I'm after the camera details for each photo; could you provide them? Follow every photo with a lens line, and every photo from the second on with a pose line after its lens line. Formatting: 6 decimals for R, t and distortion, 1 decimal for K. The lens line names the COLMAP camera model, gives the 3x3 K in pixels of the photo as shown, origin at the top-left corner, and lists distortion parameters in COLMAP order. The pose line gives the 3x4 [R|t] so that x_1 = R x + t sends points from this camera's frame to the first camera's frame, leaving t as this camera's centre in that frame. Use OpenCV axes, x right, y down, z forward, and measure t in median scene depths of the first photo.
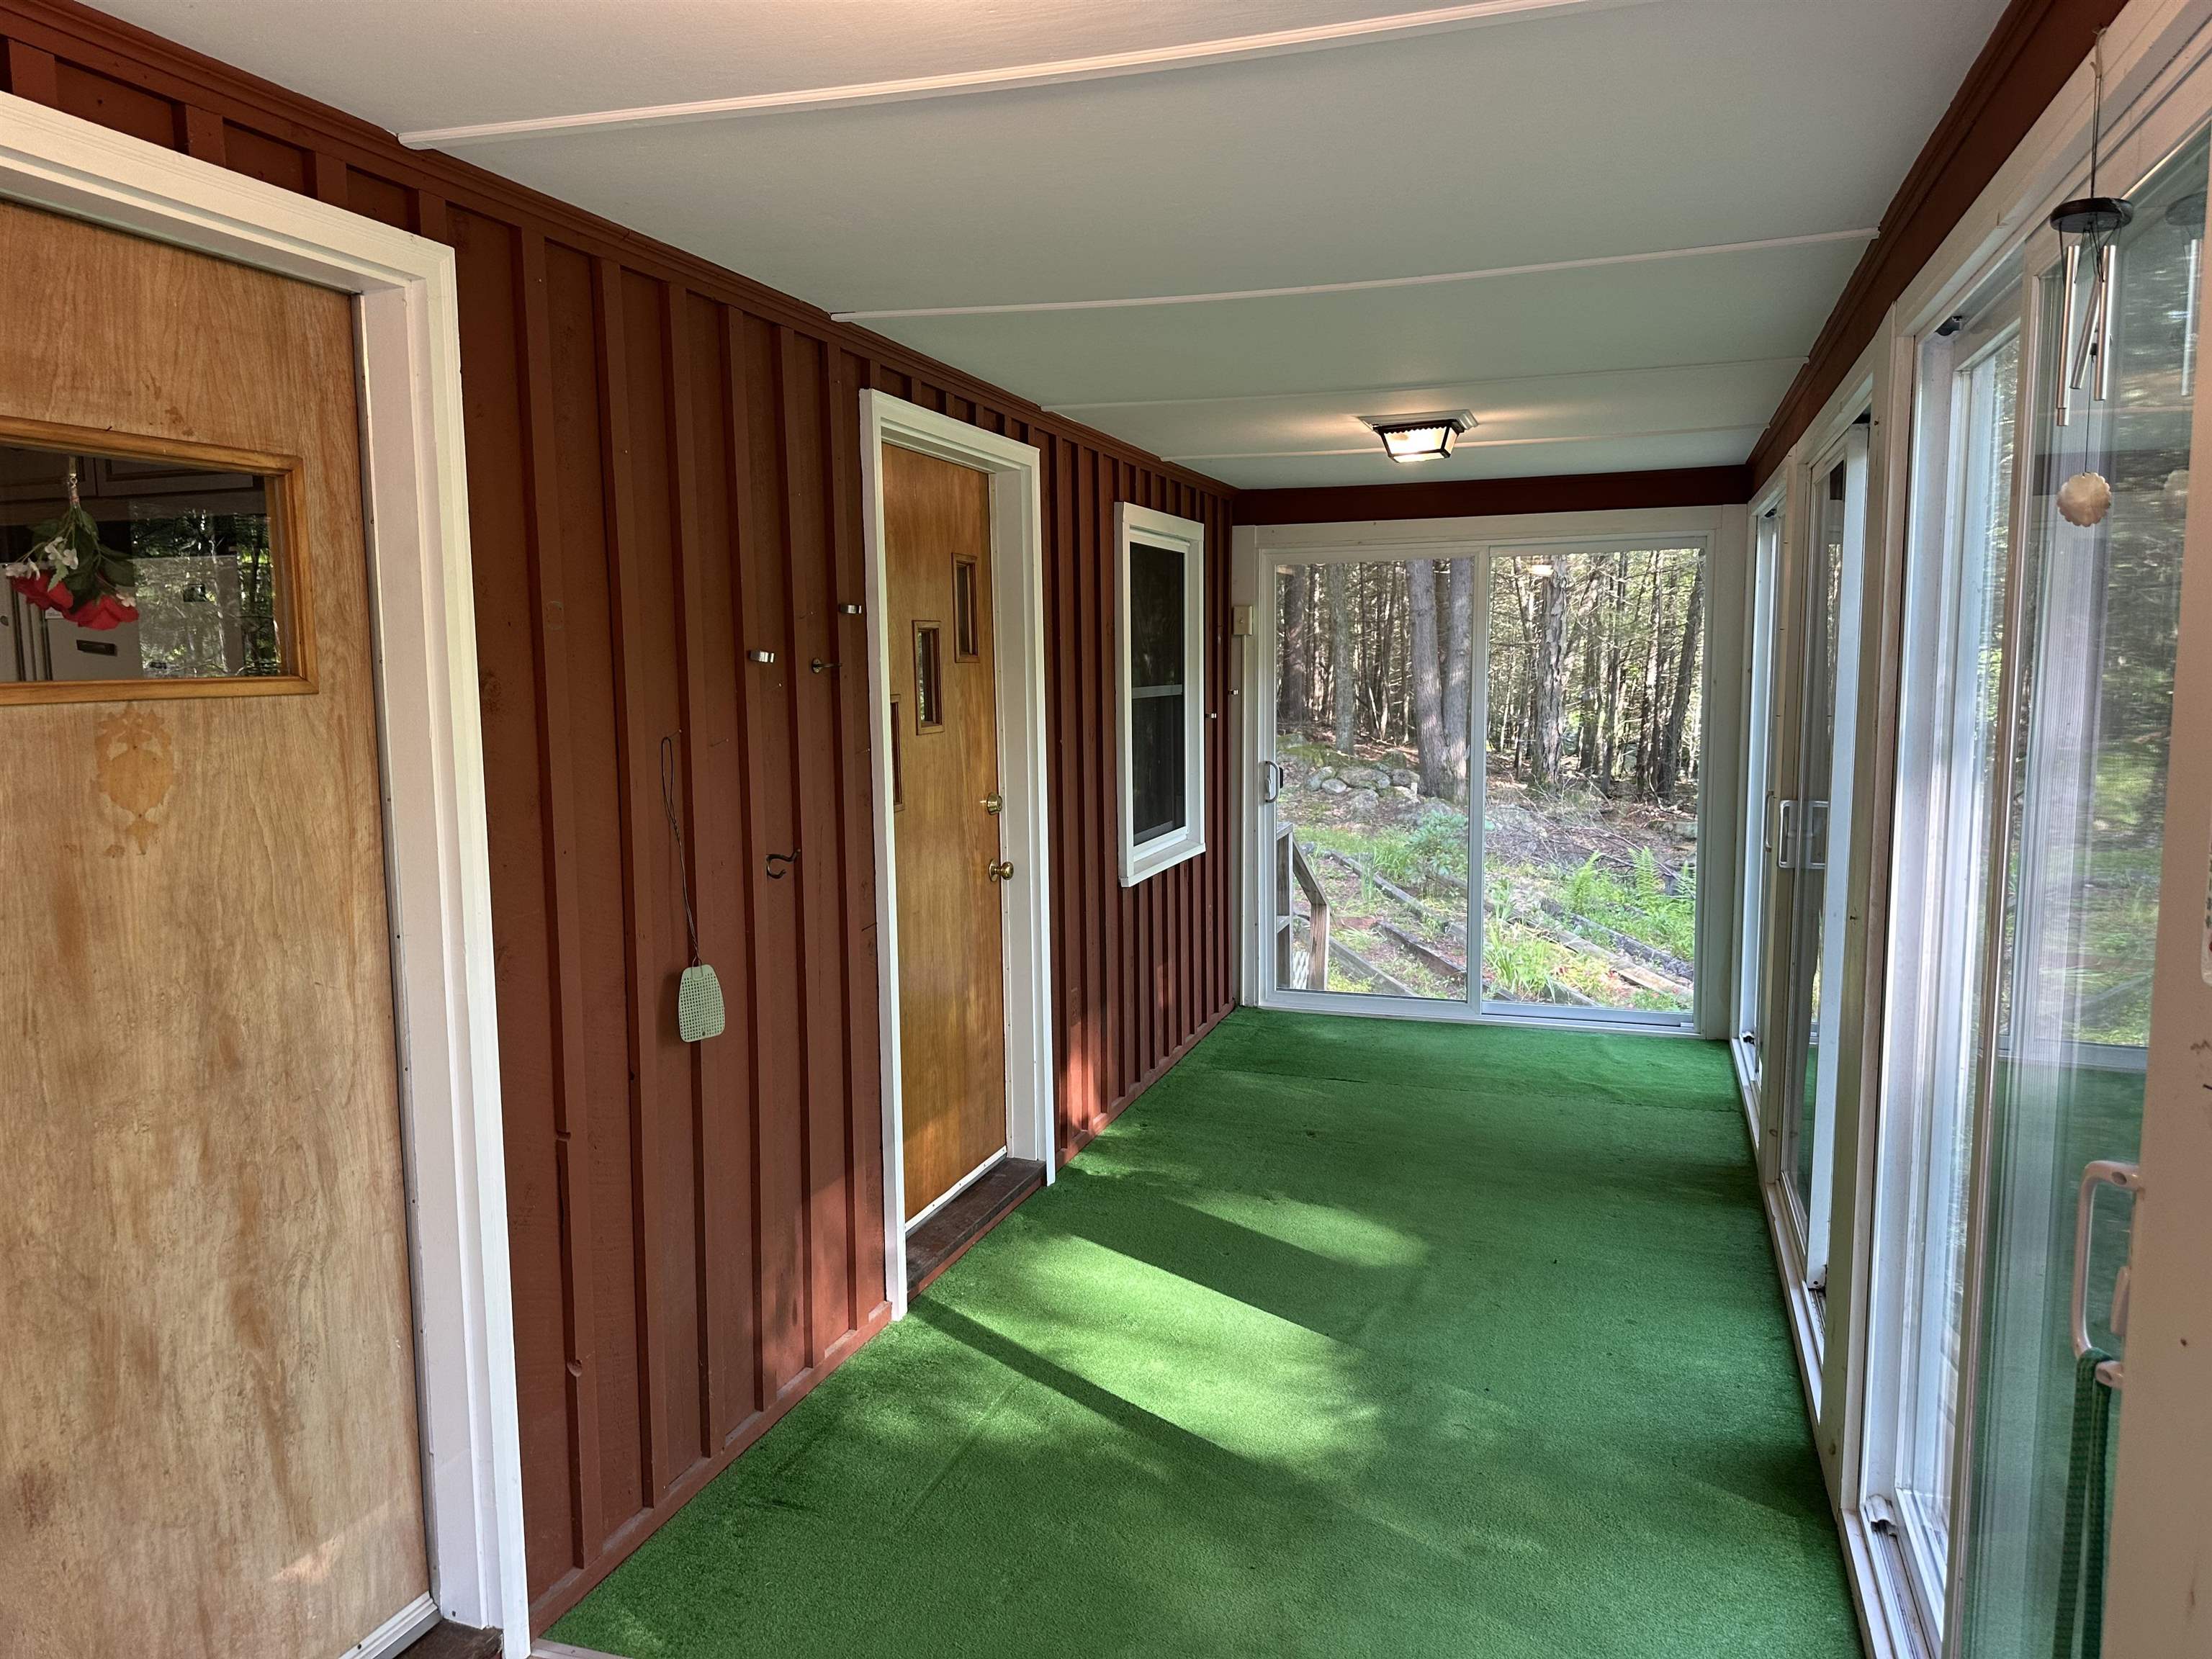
lens RADIAL K [[1558.5, 0, 1105.7], [0, 1558.5, 836.7], [0, 0, 1]] dist [0.200807, -0.377877]
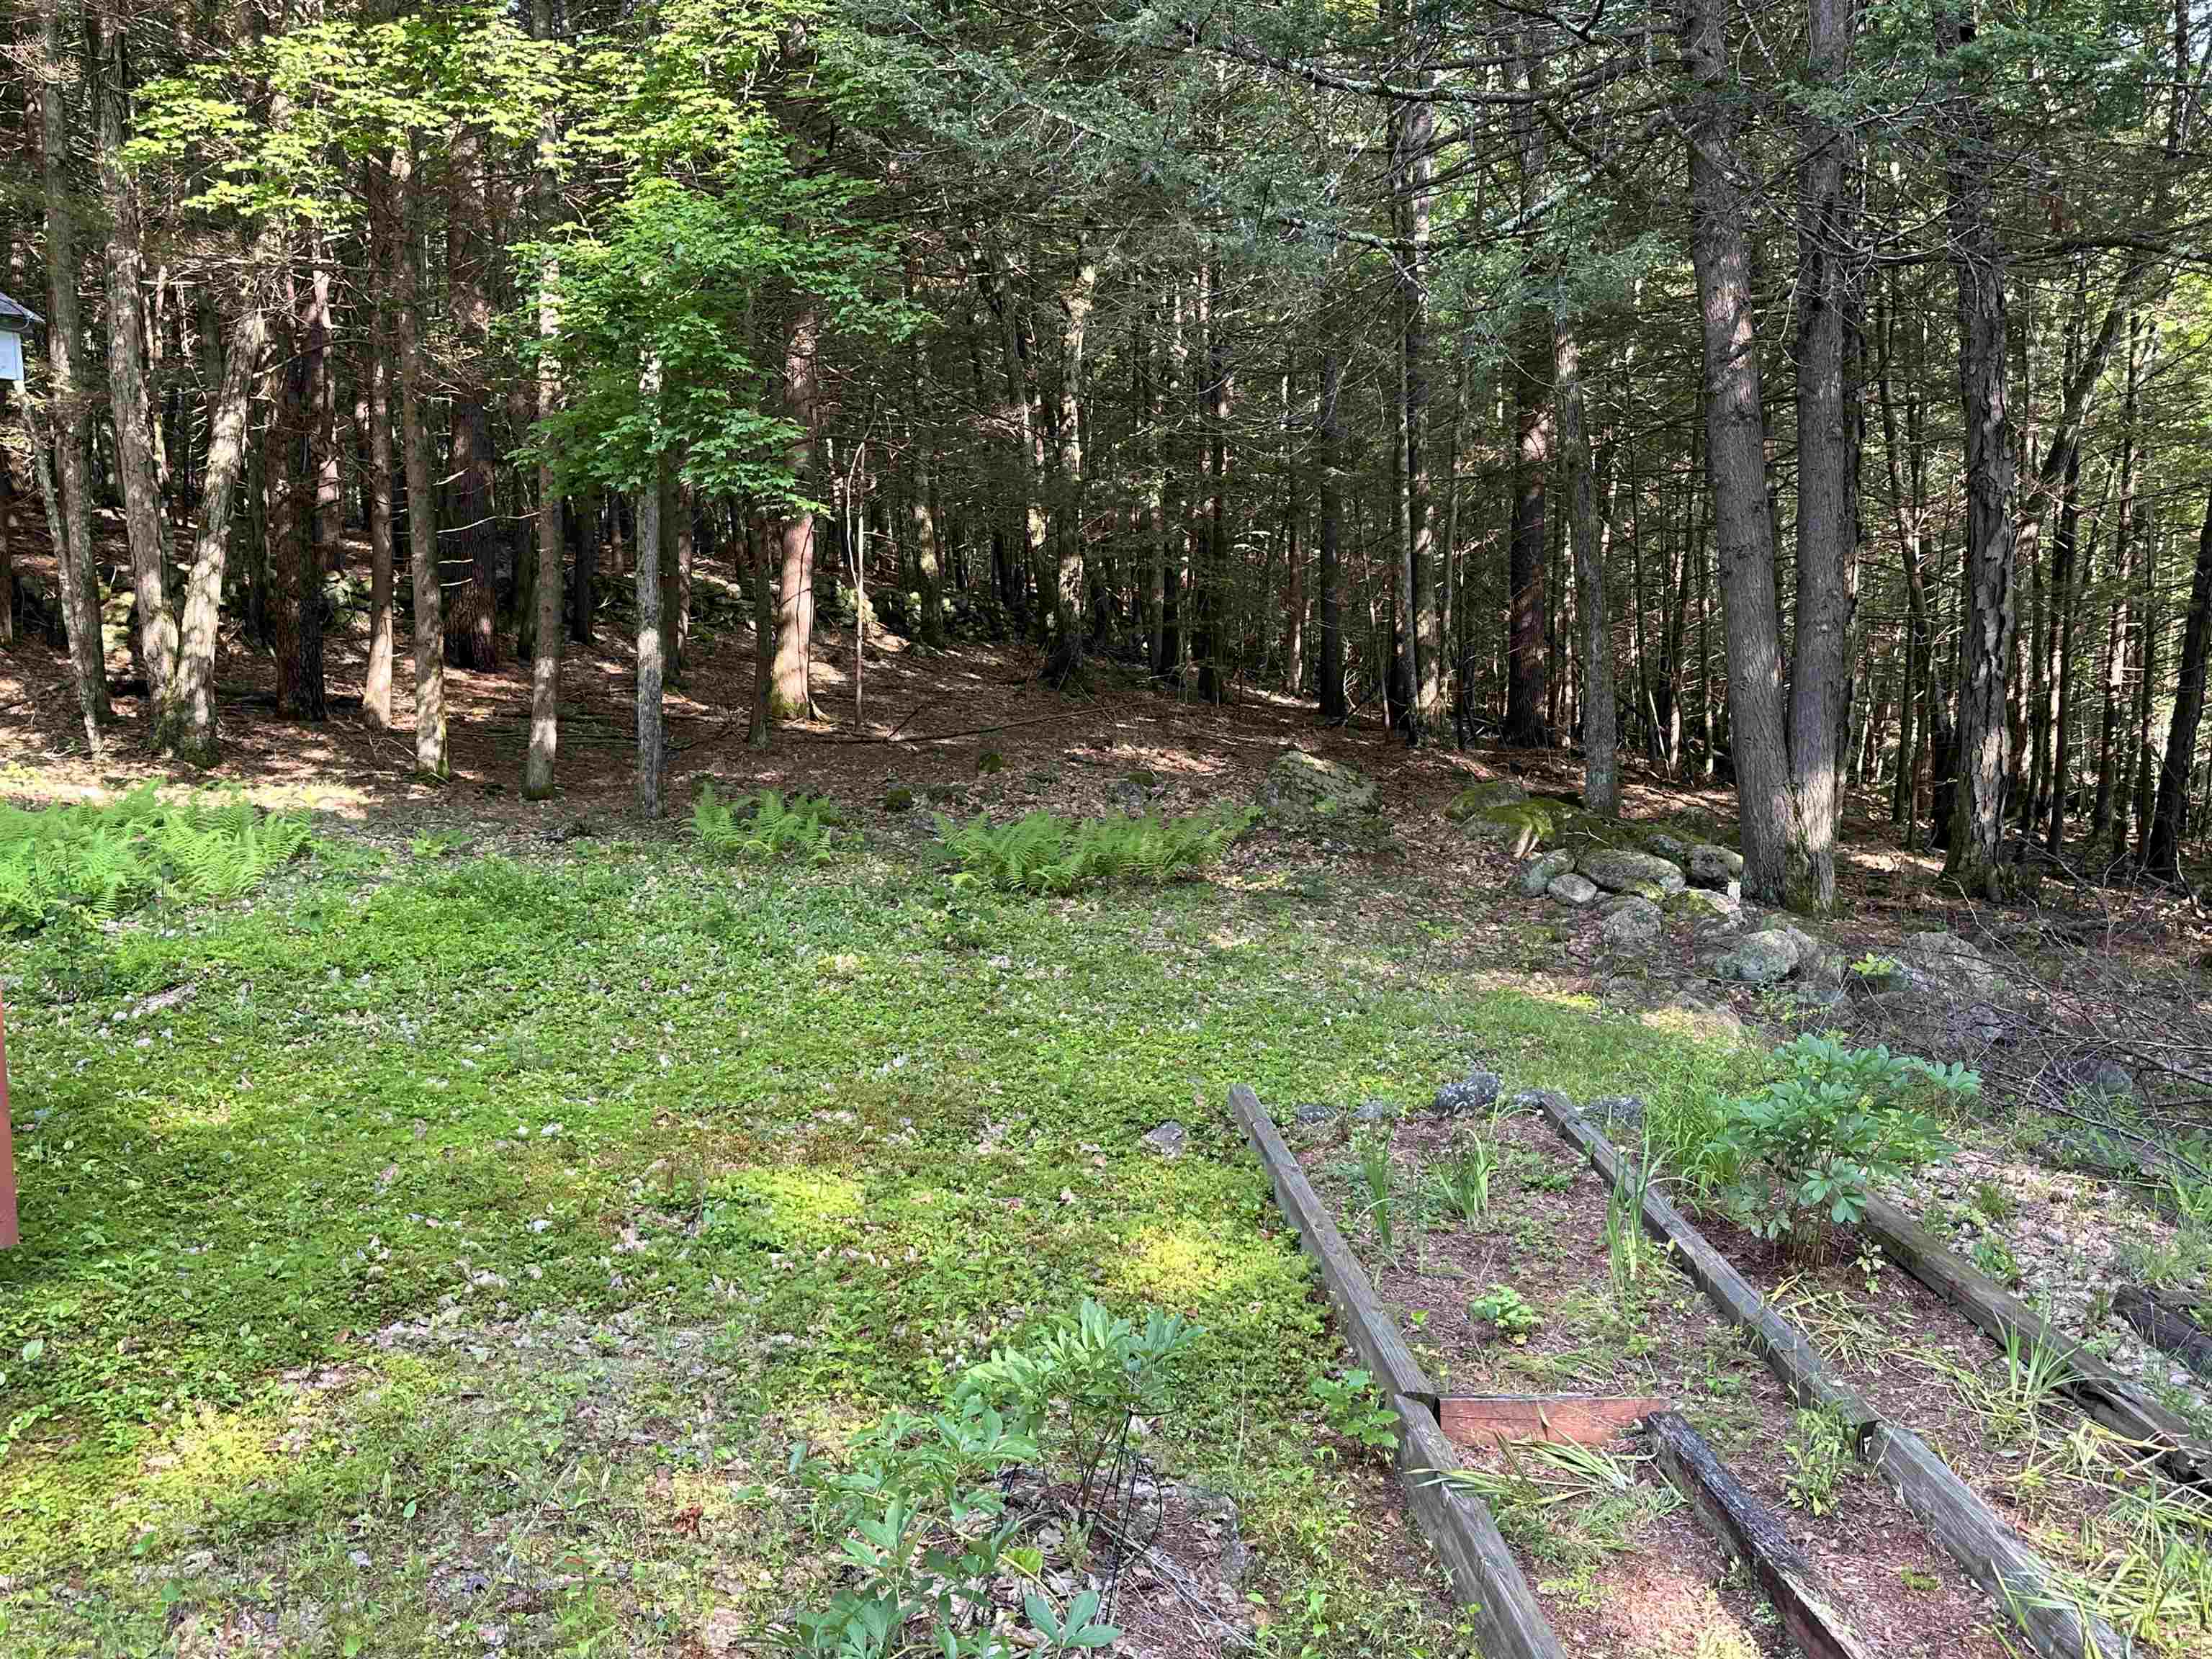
lens RADIAL K [[1918.7, 0, 1104.6], [0, 1918.7, 793.3], [0, 0, 1]] dist [0.065342, 0.000845]
pose [[0.993601, -0.000313, -0.112943, 0.269378], [-0.004373, 0.999140, -0.041242, -0.148498], [0.112858, 0.041472, 0.992745, 1.478902]]
